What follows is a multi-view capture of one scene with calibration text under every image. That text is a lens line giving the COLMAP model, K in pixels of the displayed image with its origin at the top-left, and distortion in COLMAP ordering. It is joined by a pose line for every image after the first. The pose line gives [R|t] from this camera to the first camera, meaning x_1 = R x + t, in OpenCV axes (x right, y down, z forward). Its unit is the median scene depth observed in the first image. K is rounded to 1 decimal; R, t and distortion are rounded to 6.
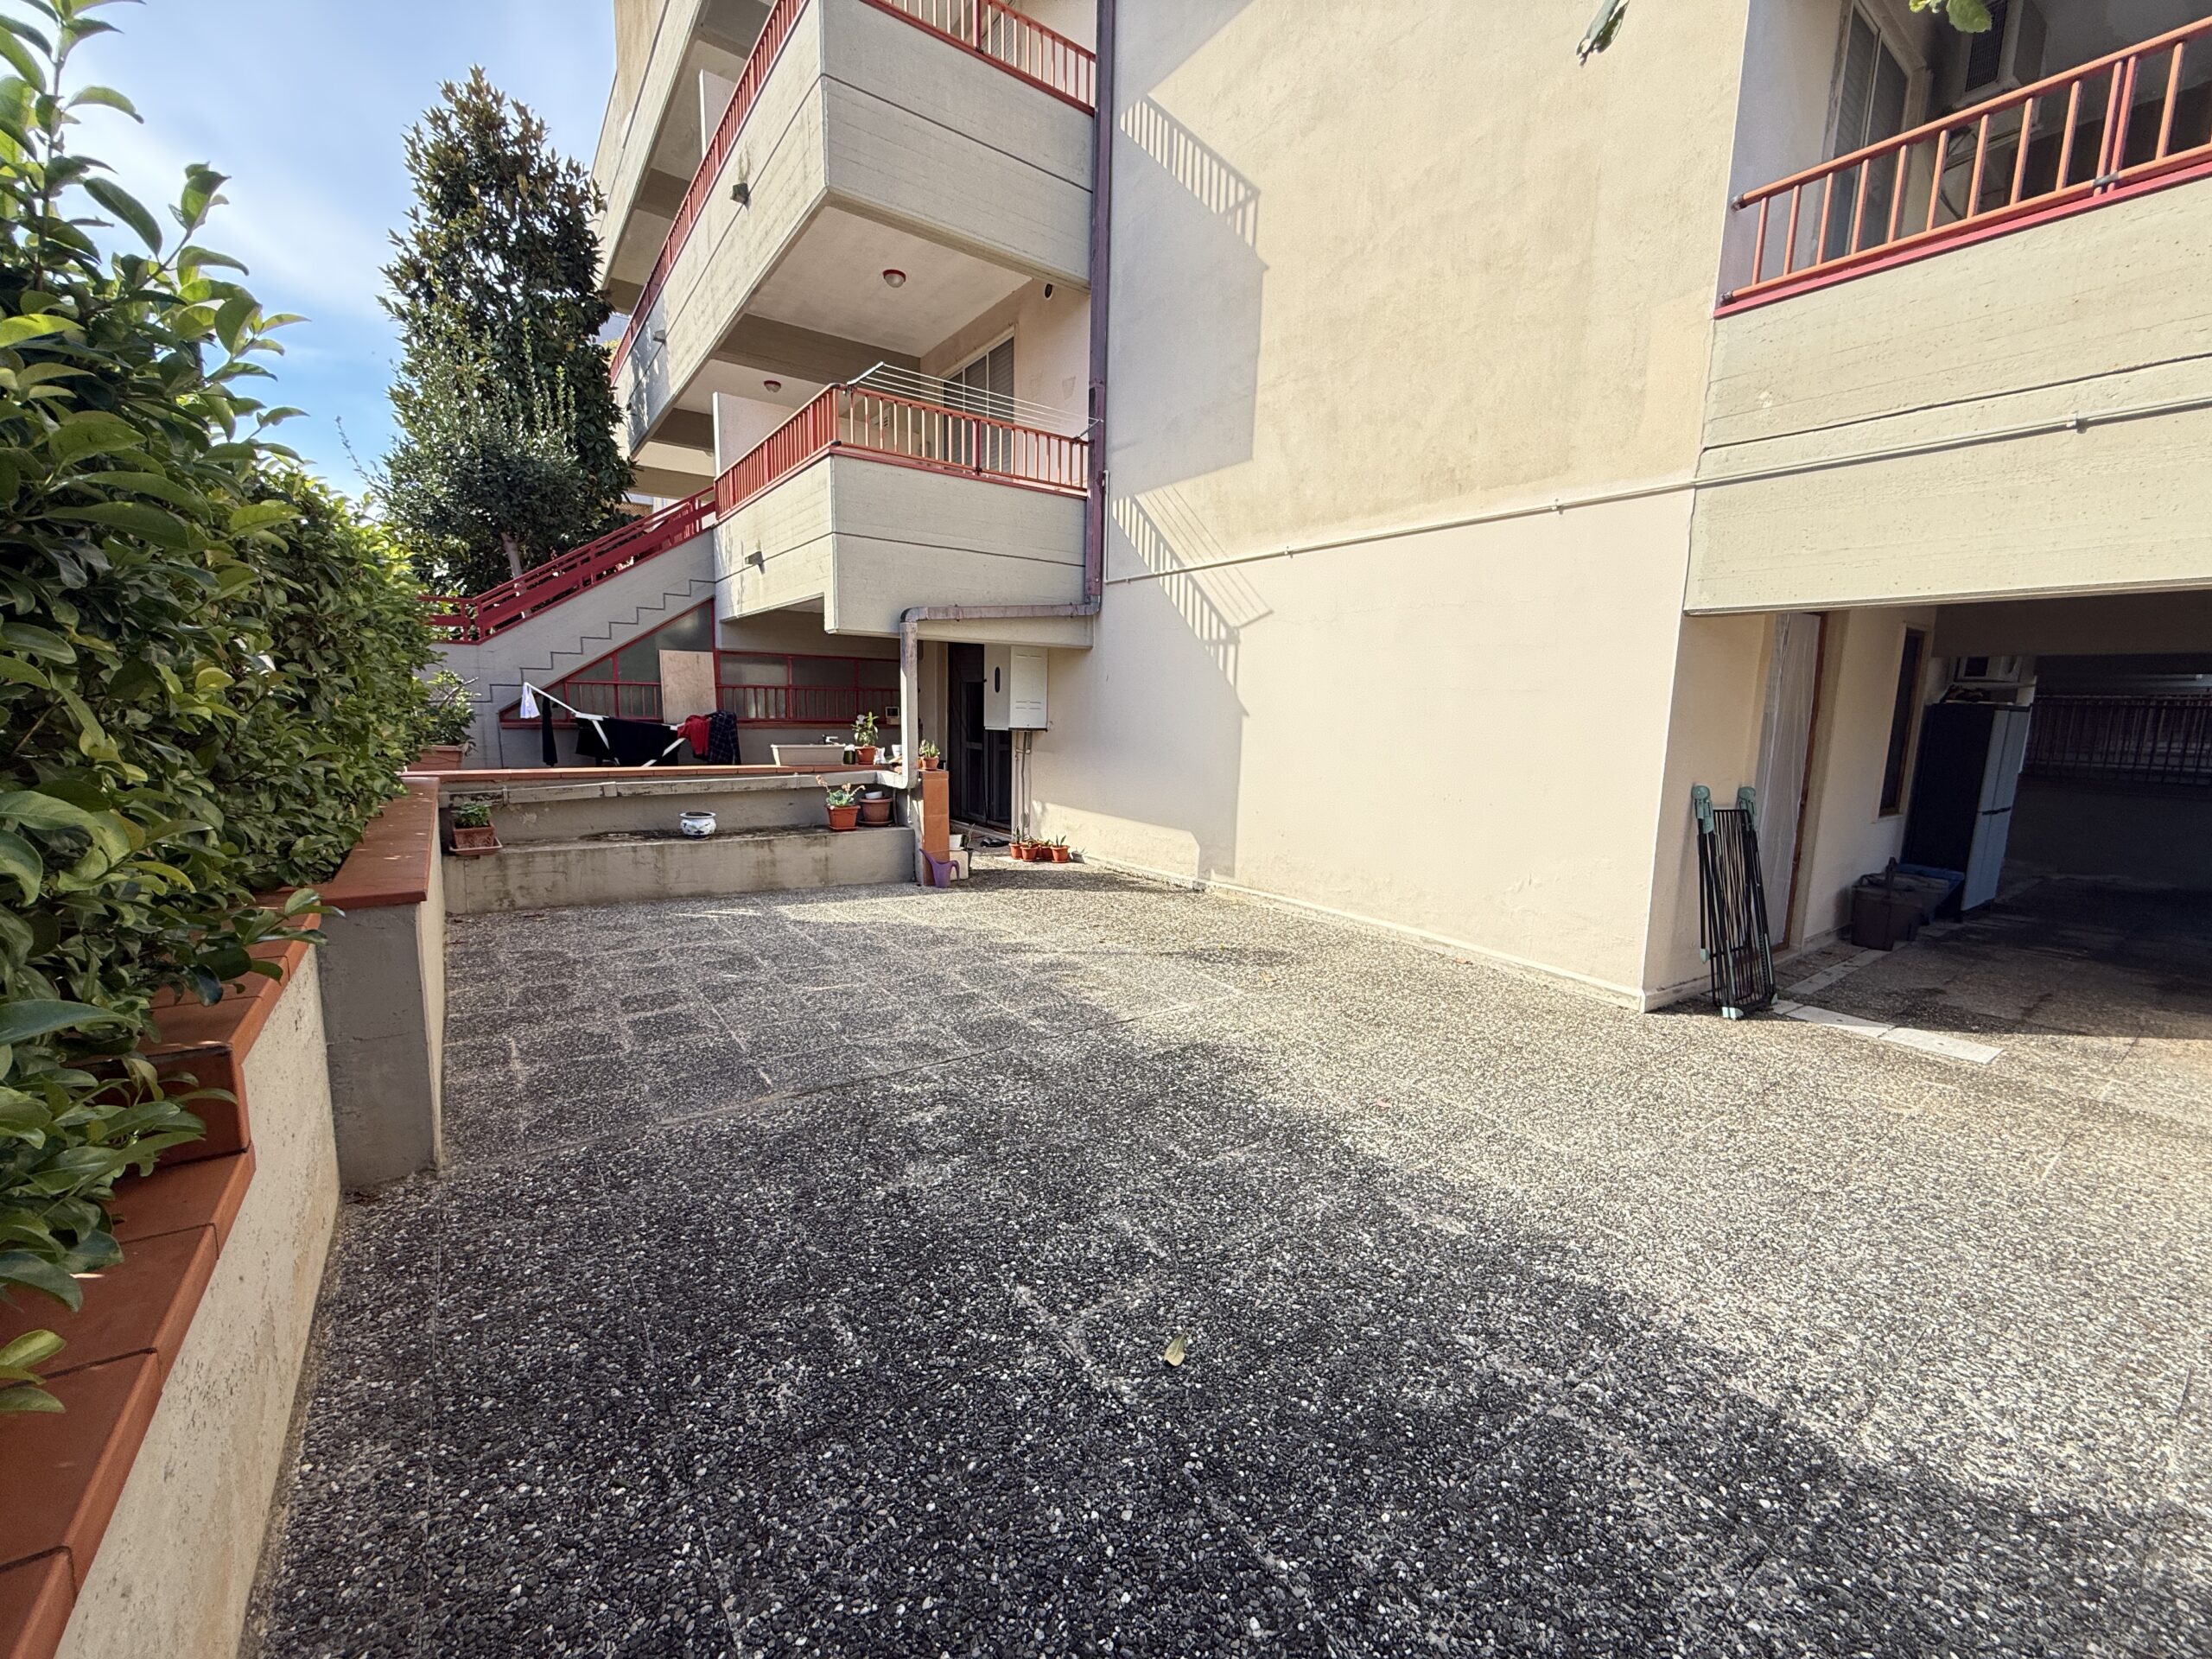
lens RADIAL K [[879.6, 0, 1098.5], [0, 879.6, 823.7], [0, 0, 1]] dist [-0.000126, 0.000324]
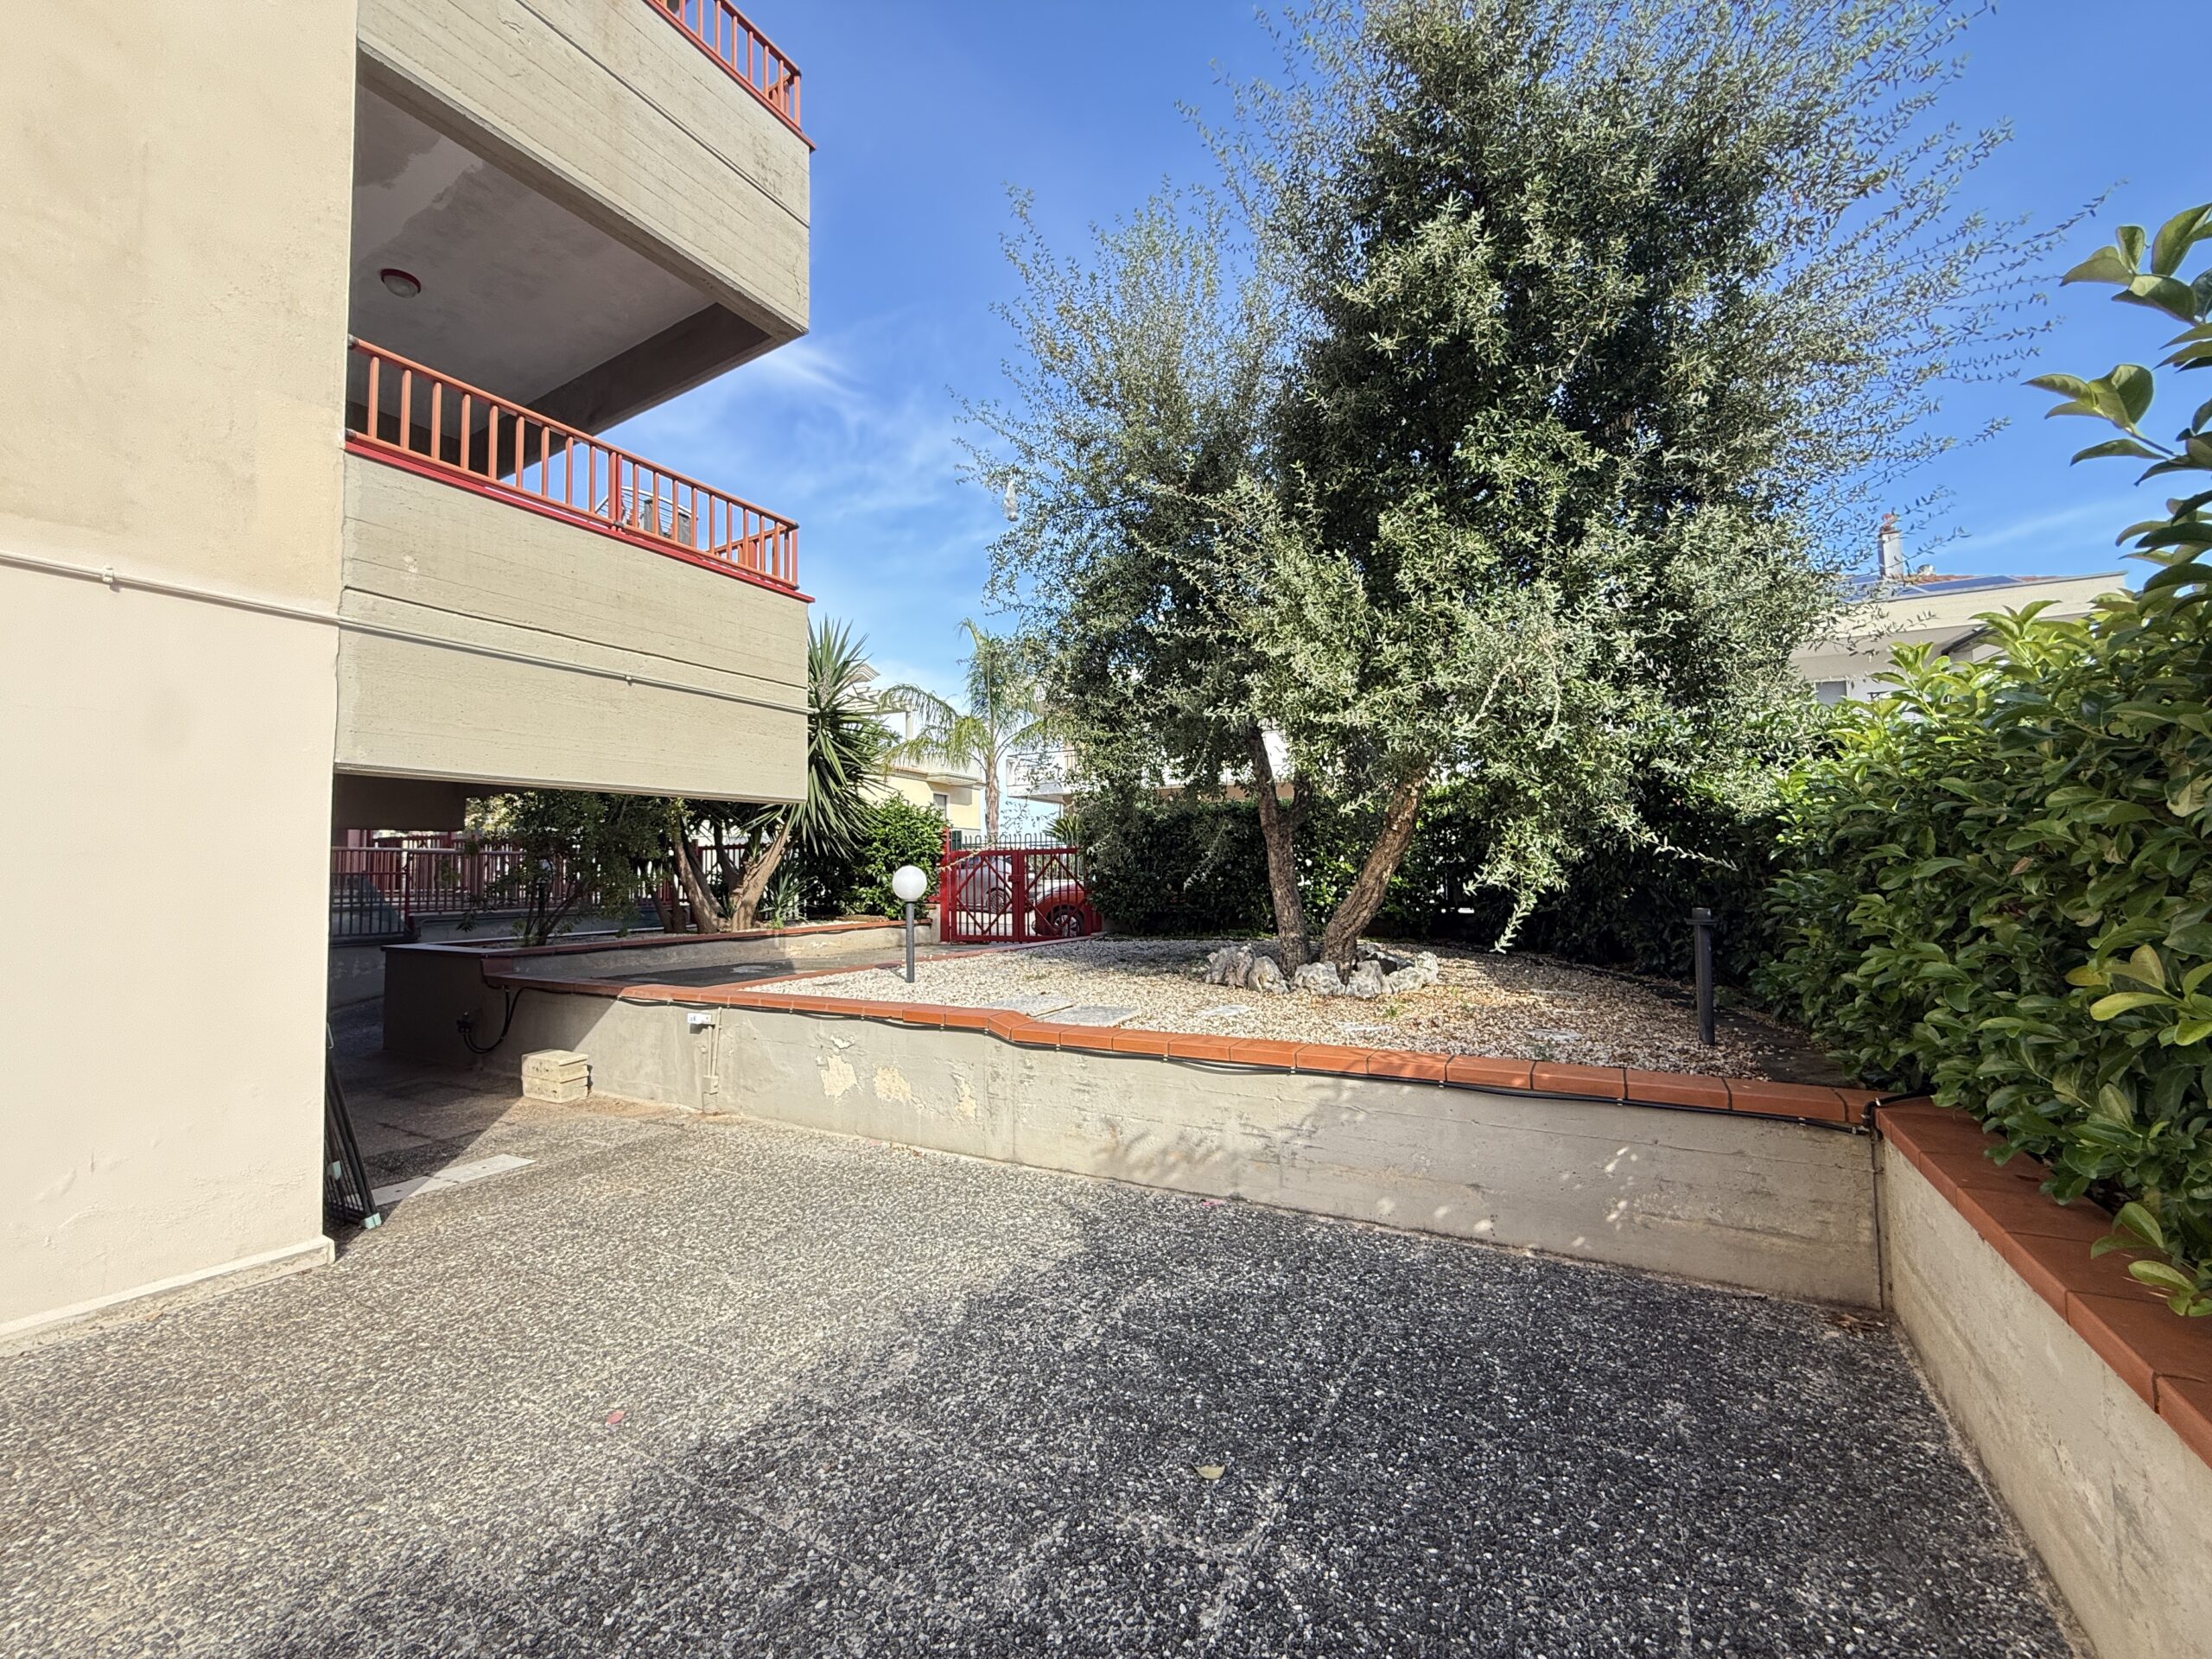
lens RADIAL K [[879.6, 0, 1100.0], [0, 879.6, 825.4], [0, 0, 1]] dist [-0.000126, 0.000324]
pose [[-0.400083, 0.038489, 0.915671, -0.385756], [0.135524, 0.990618, 0.017575, -0.091931], [-0.906403, 0.131126, -0.401545, 0.643550]]
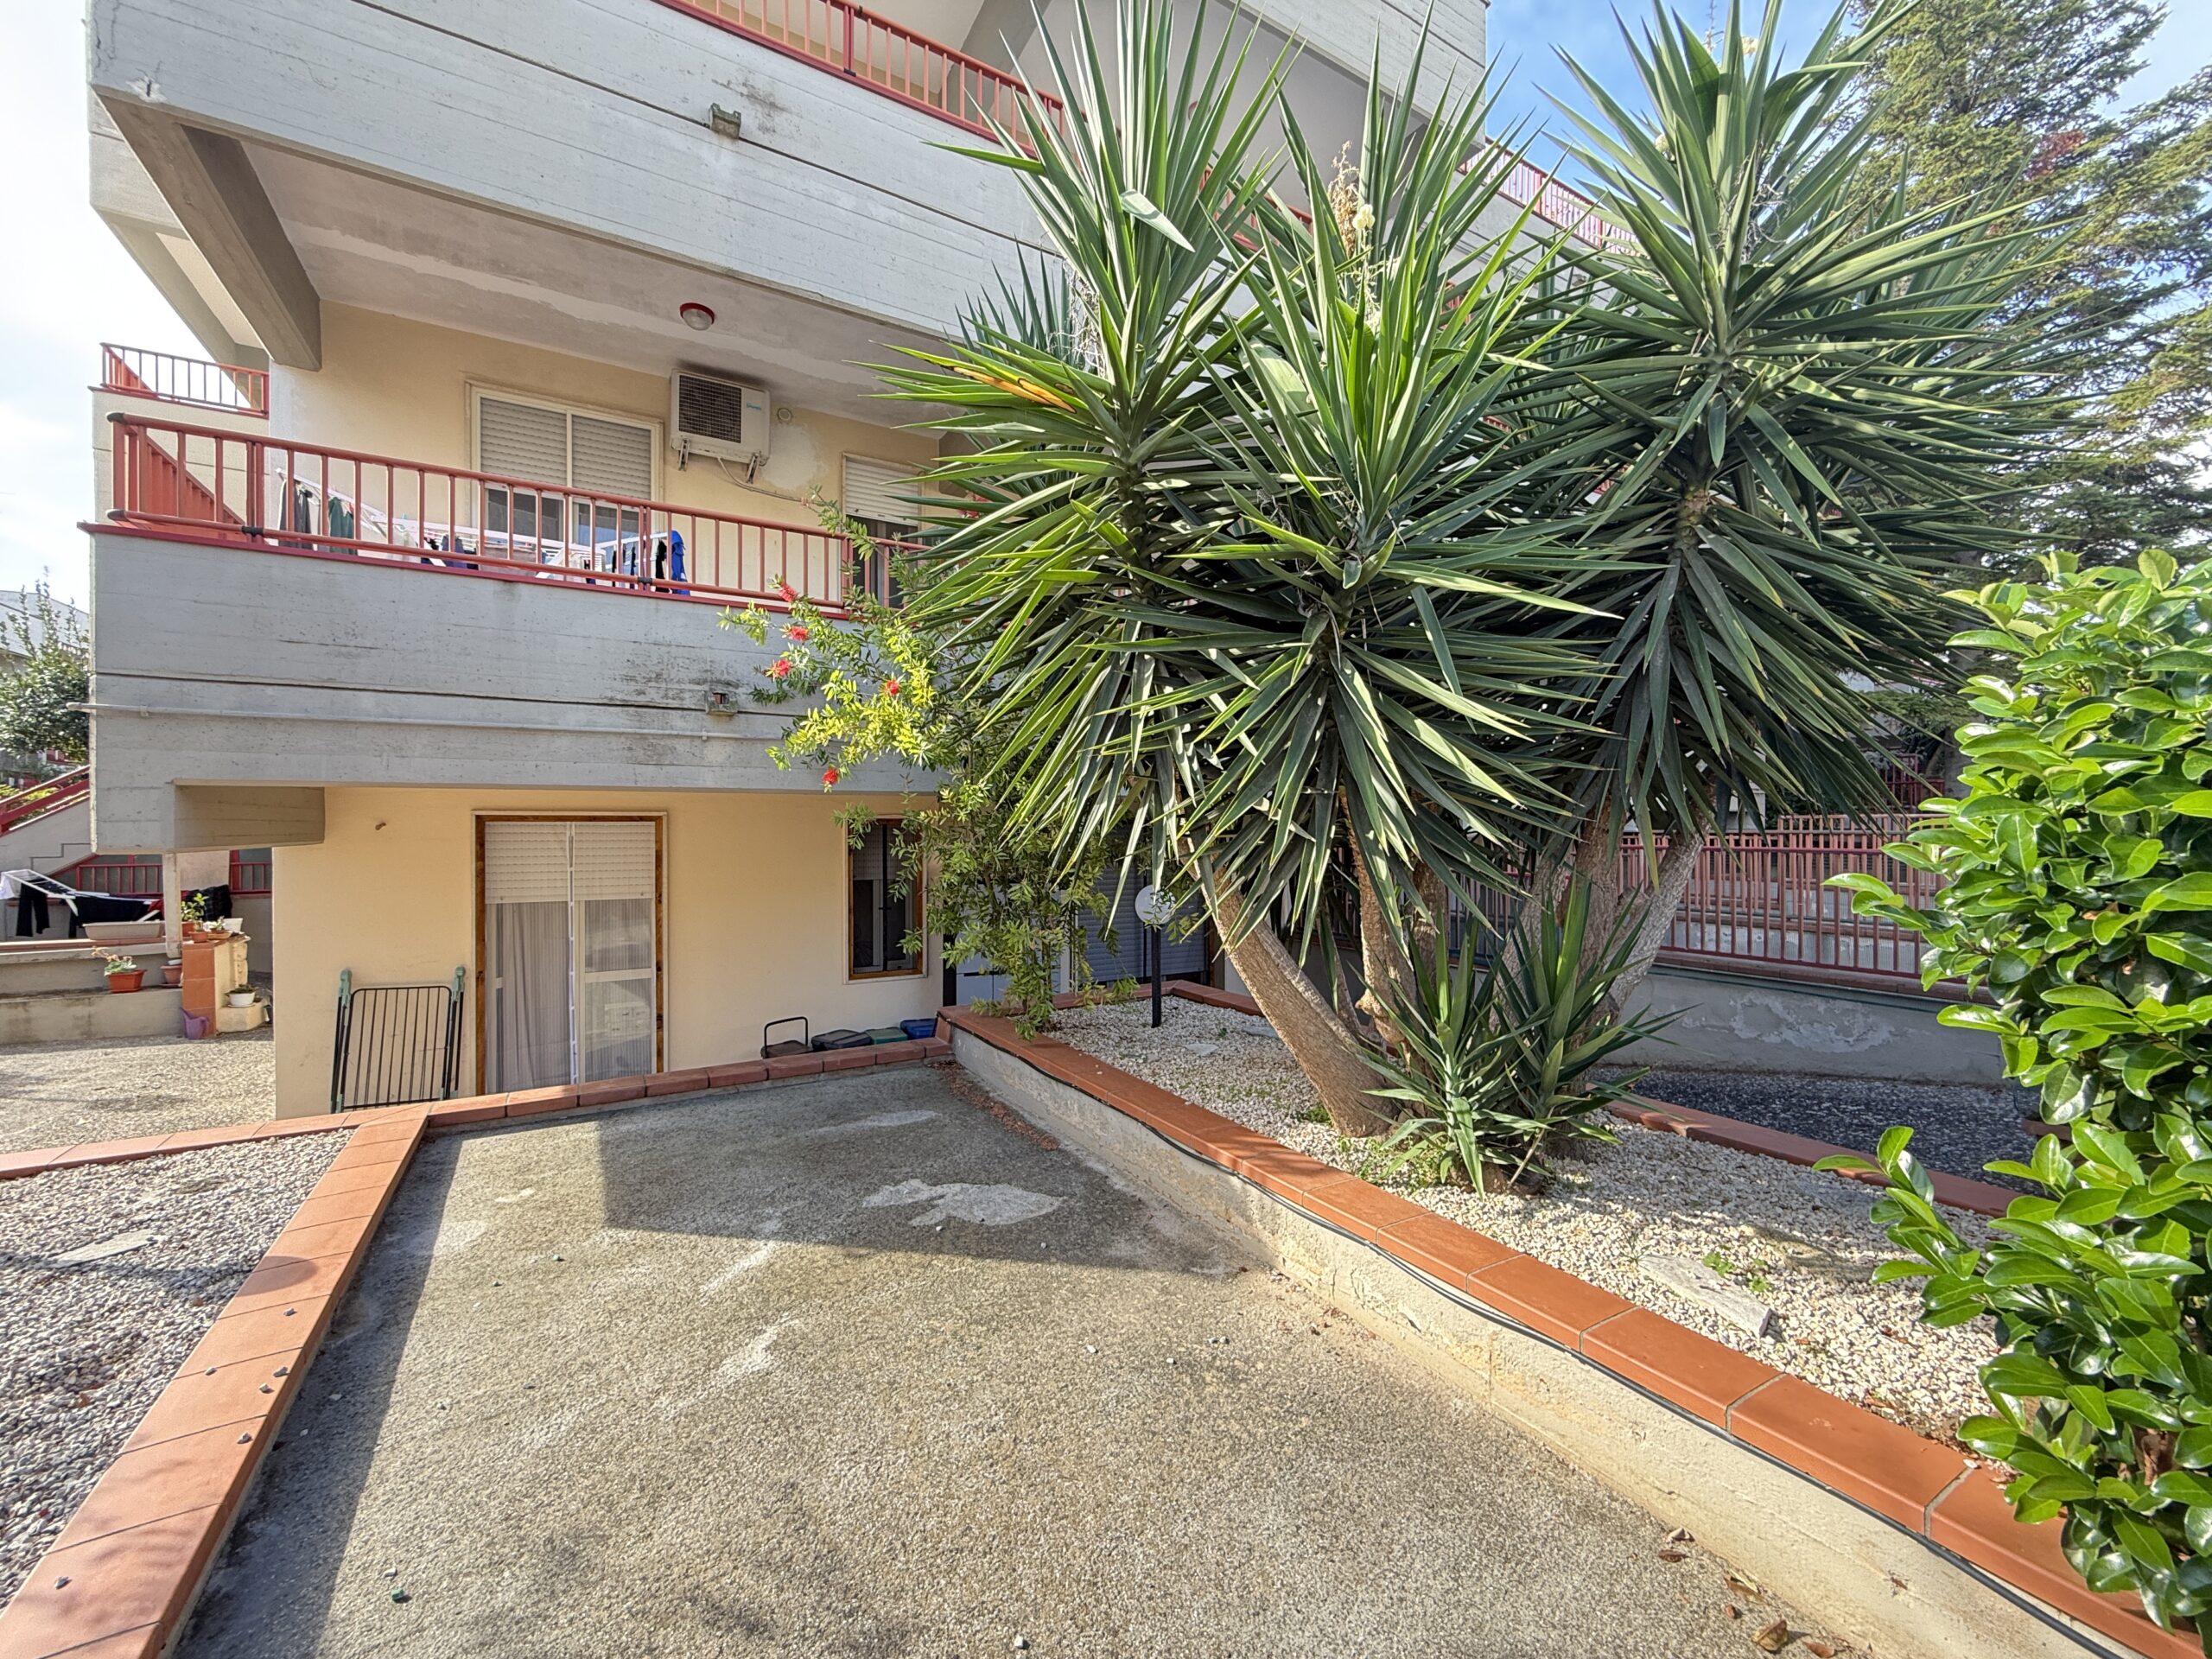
lens RADIAL K [[879.6, 0, 1091.5], [0, 879.6, 829.3], [0, 0, 1]] dist [-0.000126, 0.000324]
pose [[0.994230, -0.022573, -0.104865, 1.916652], [0.008152, 0.990680, -0.135964, -0.064291], [0.106957, 0.134325, 0.985148, -0.169162]]
